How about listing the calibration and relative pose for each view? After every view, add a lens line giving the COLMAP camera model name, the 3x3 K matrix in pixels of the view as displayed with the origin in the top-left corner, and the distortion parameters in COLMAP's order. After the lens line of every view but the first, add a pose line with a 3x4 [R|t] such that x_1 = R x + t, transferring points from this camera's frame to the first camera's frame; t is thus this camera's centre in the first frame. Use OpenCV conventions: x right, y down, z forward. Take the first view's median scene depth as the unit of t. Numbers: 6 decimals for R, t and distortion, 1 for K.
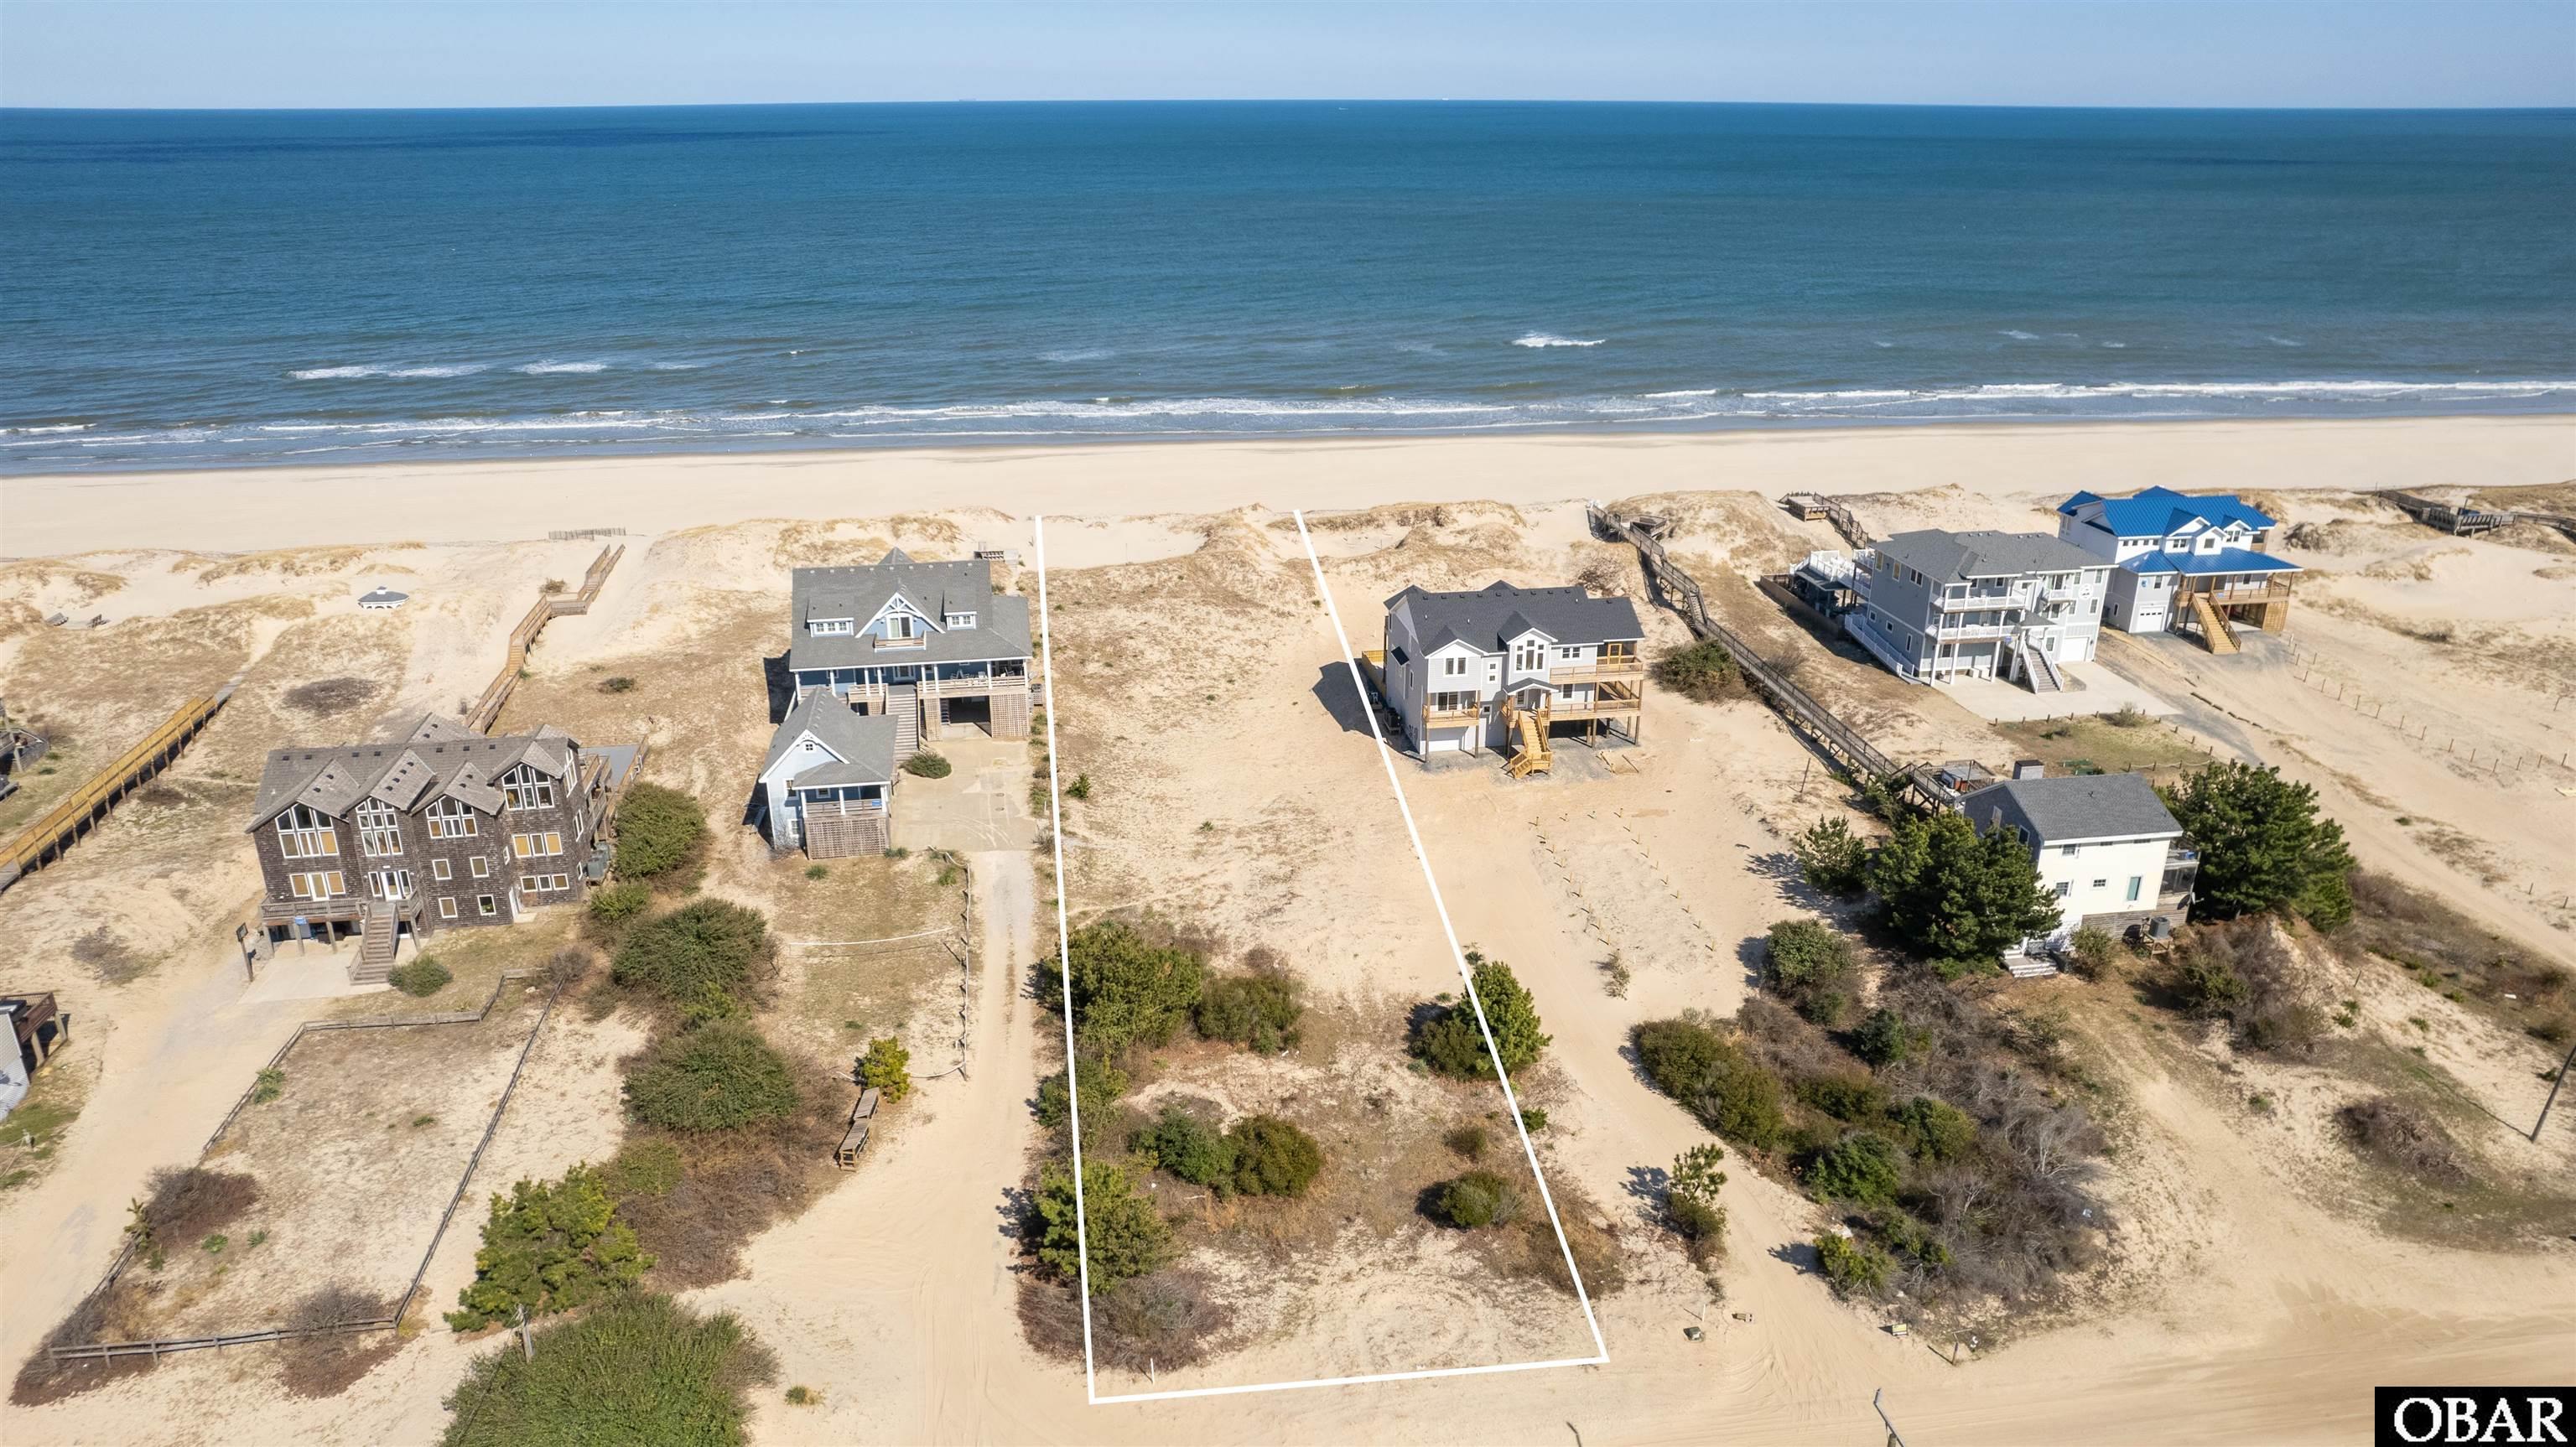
lens RADIAL K [[1681.3, 0, 1274.0], [0, 1681.3, 724.4], [0, 0, 1]] dist [-0.049887, -0.001977]
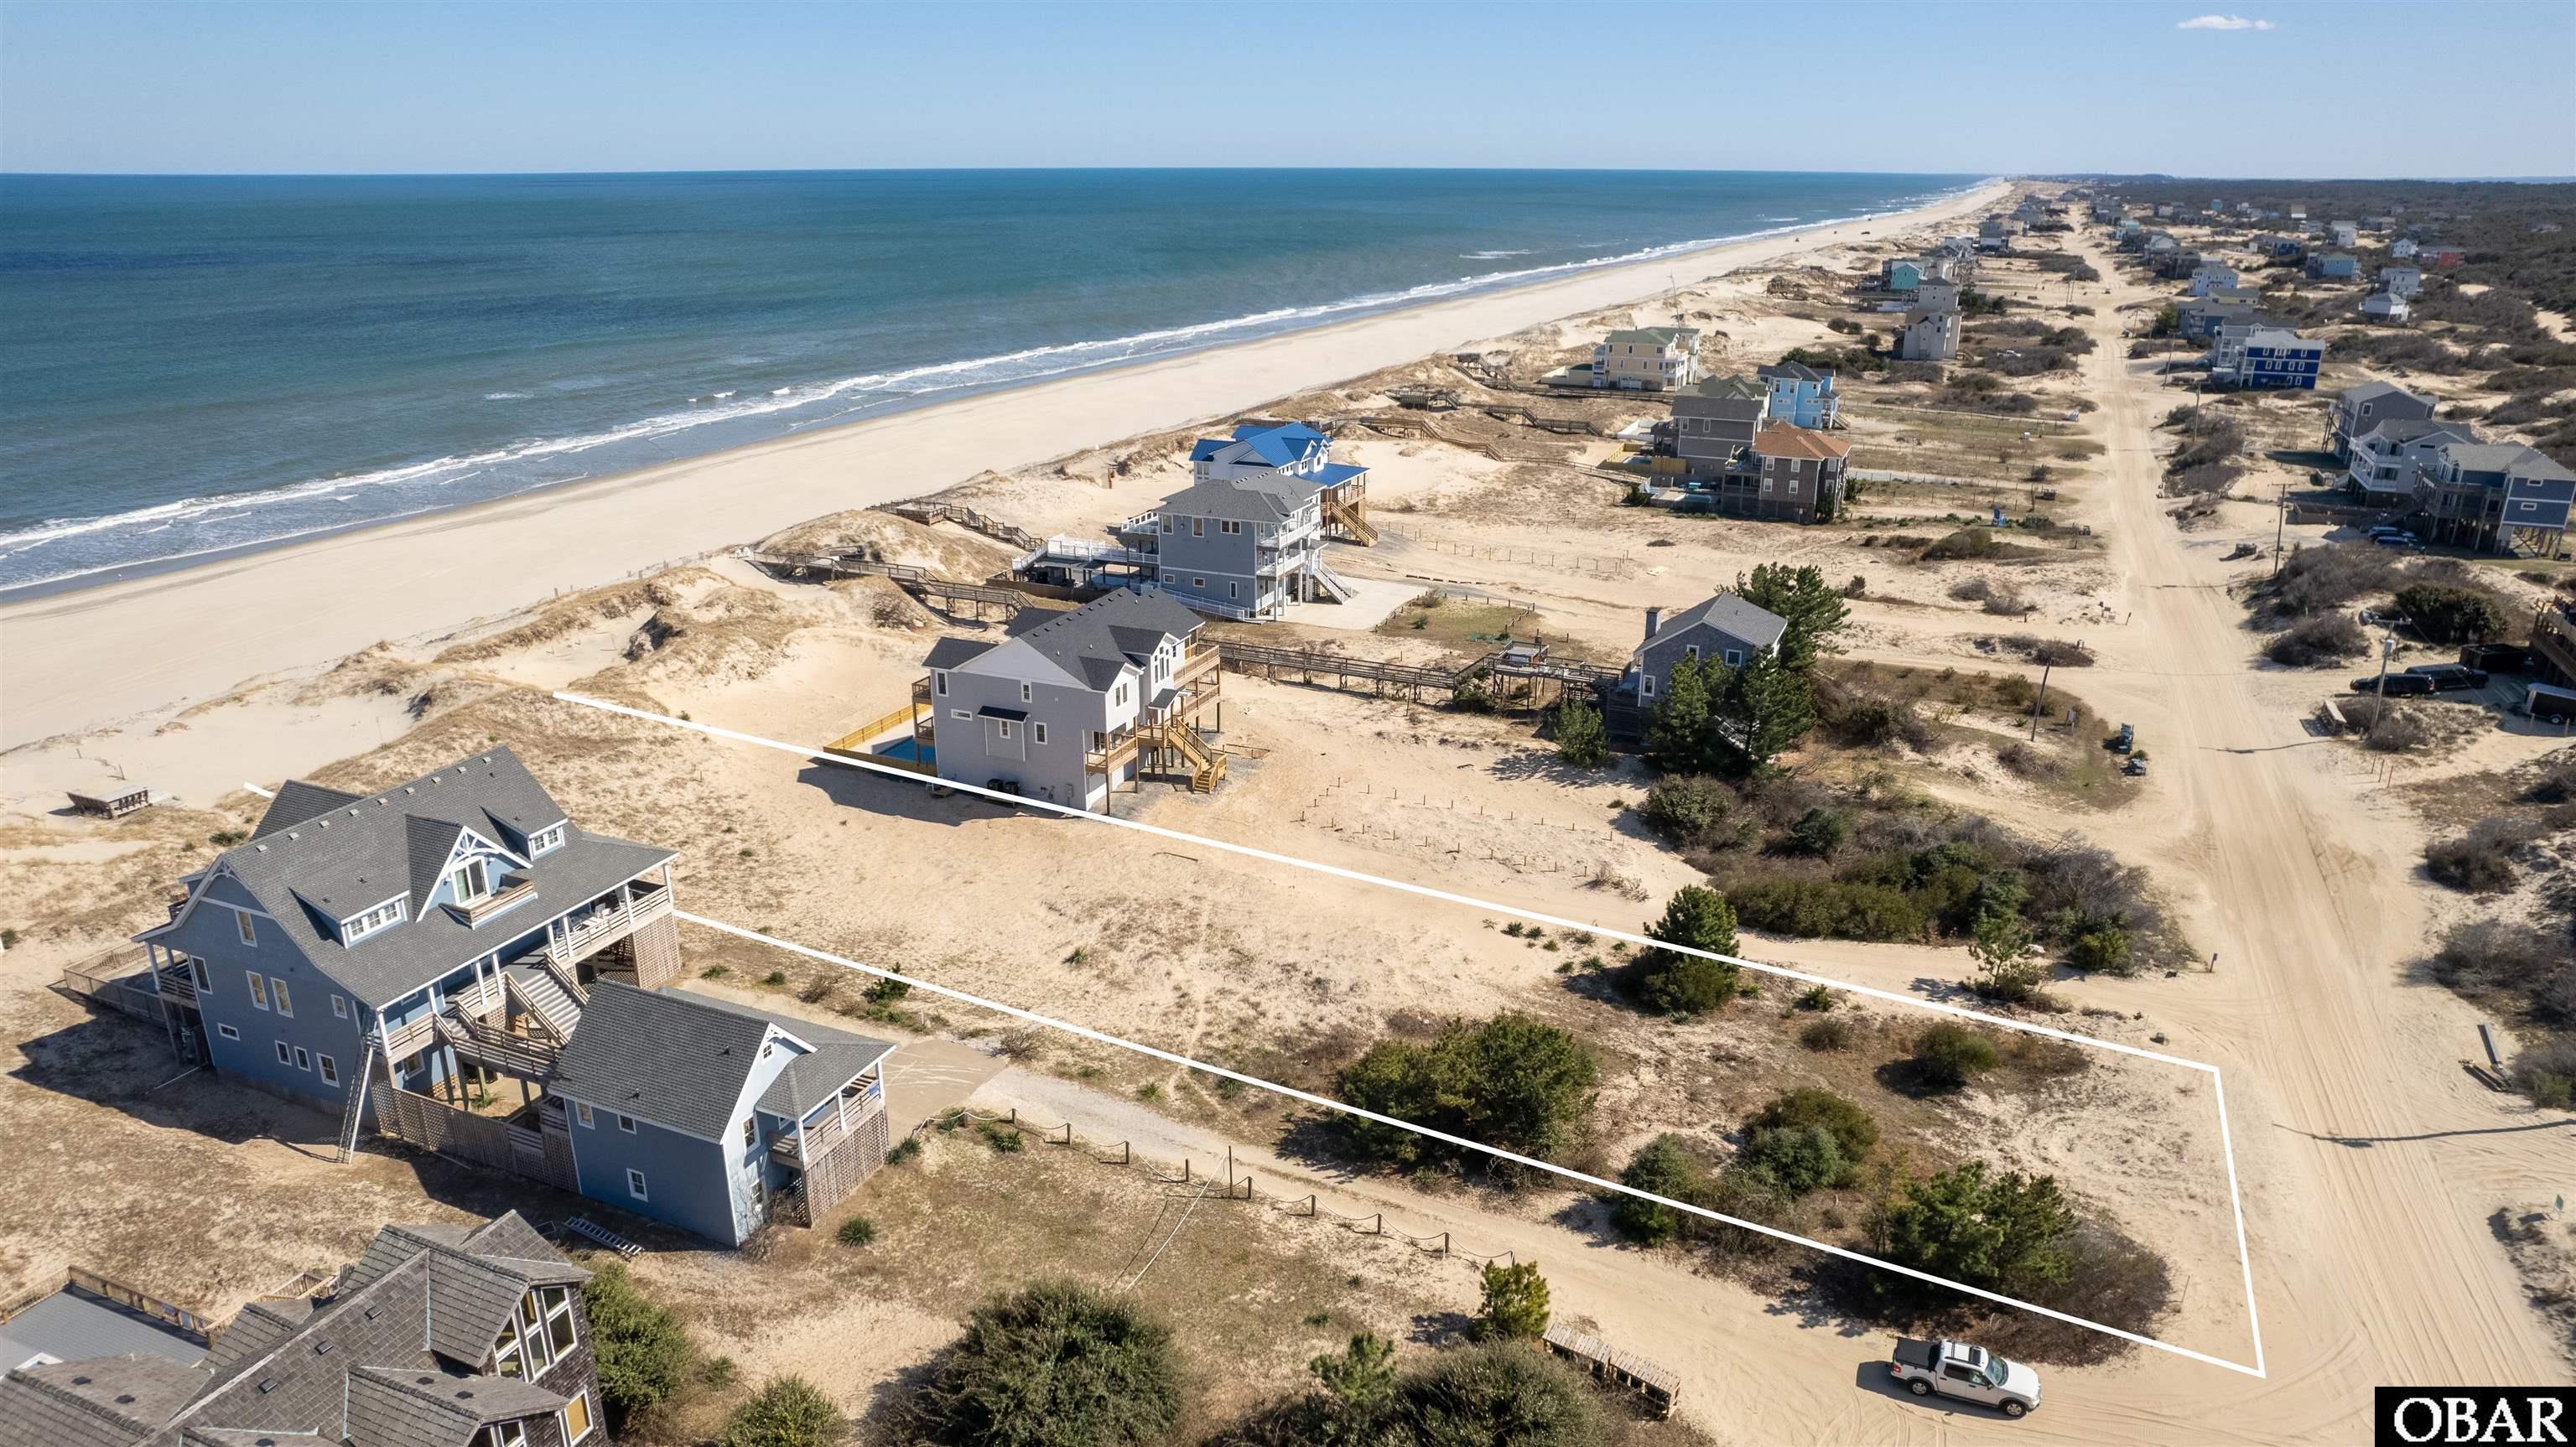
lens RADIAL K [[1660.0, 0, 1282.2], [0, 1660.0, 718.8], [0, 0, 1]] dist [-0.065335, 0.049170]
pose [[0.540303, -0.268300, 0.797551, -0.657585], [0.296379, 0.947747, 0.118044, -0.122167], [-0.787548, 0.172598, 0.591589, 0.518590]]
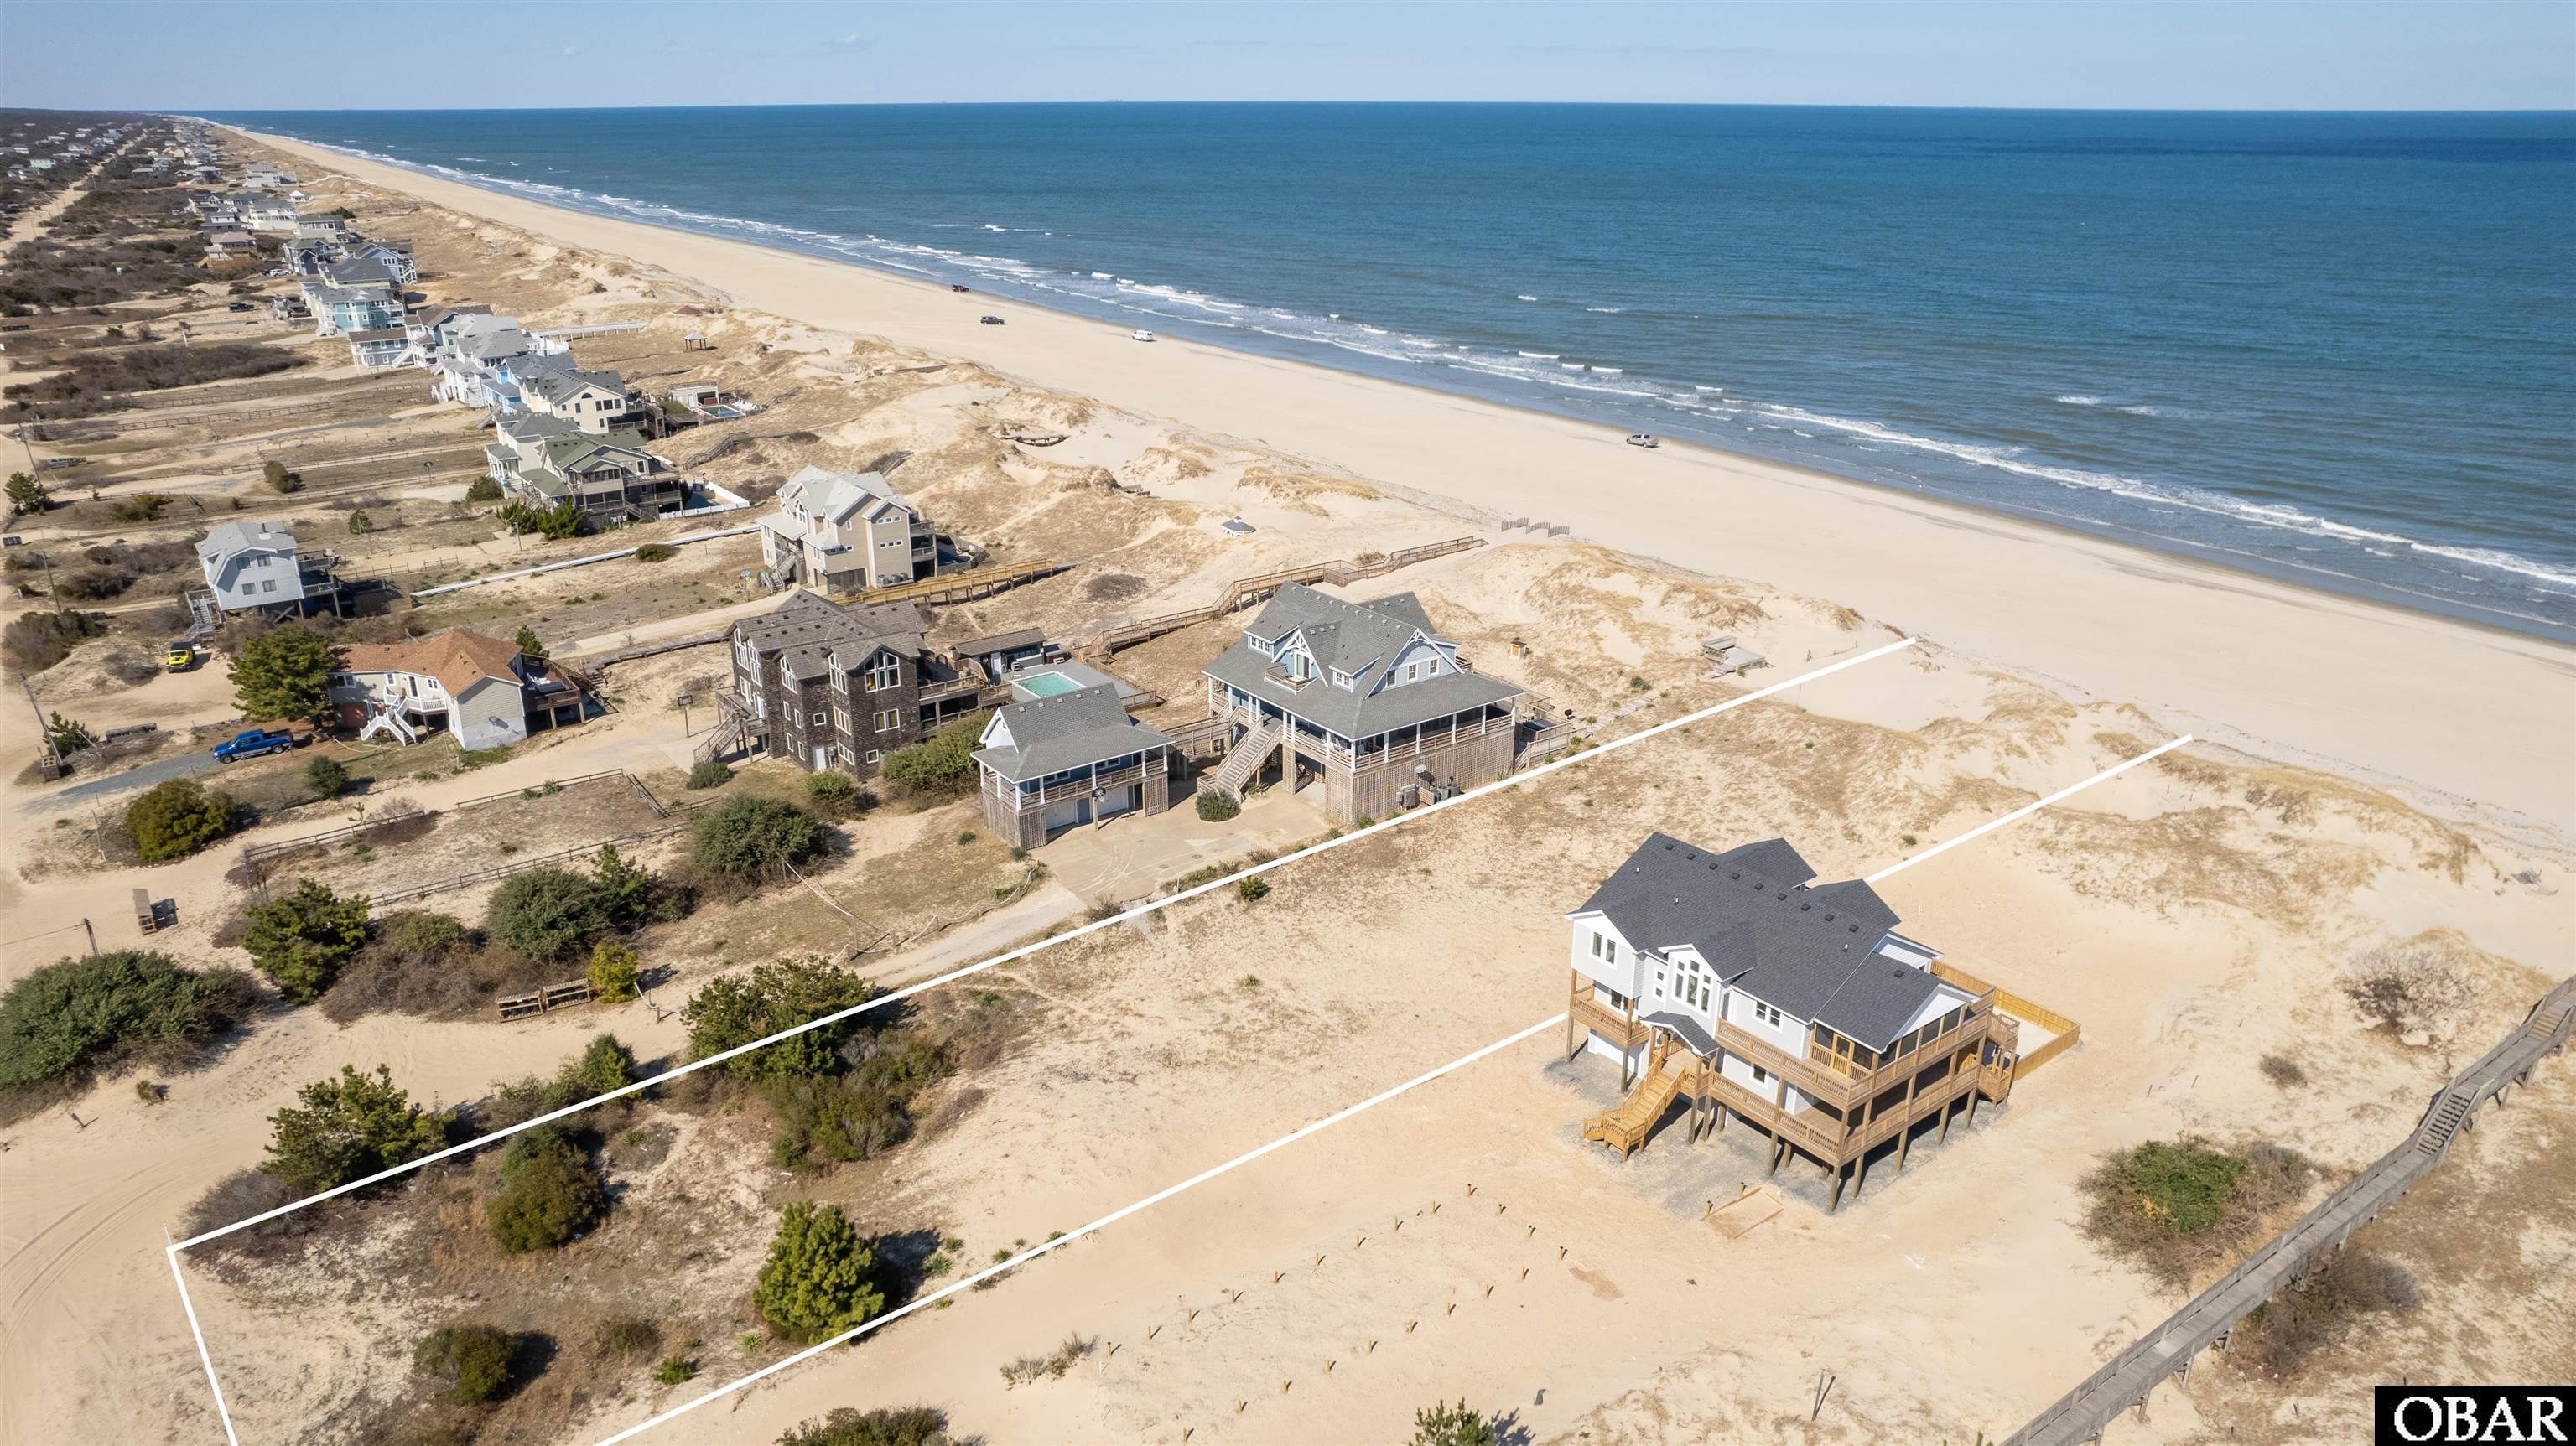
lens RADIAL K [[1670.7, 0, 1264.9], [0, 1670.7, 729.5], [0, 0, 1]] dist [-0.063264, 0.052106]
pose [[0.453825, 0.317559, -0.832586, 0.703793], [-0.313439, 0.931523, 0.184446, -0.241295], [0.834145, 0.177259, 0.522284, 0.633870]]
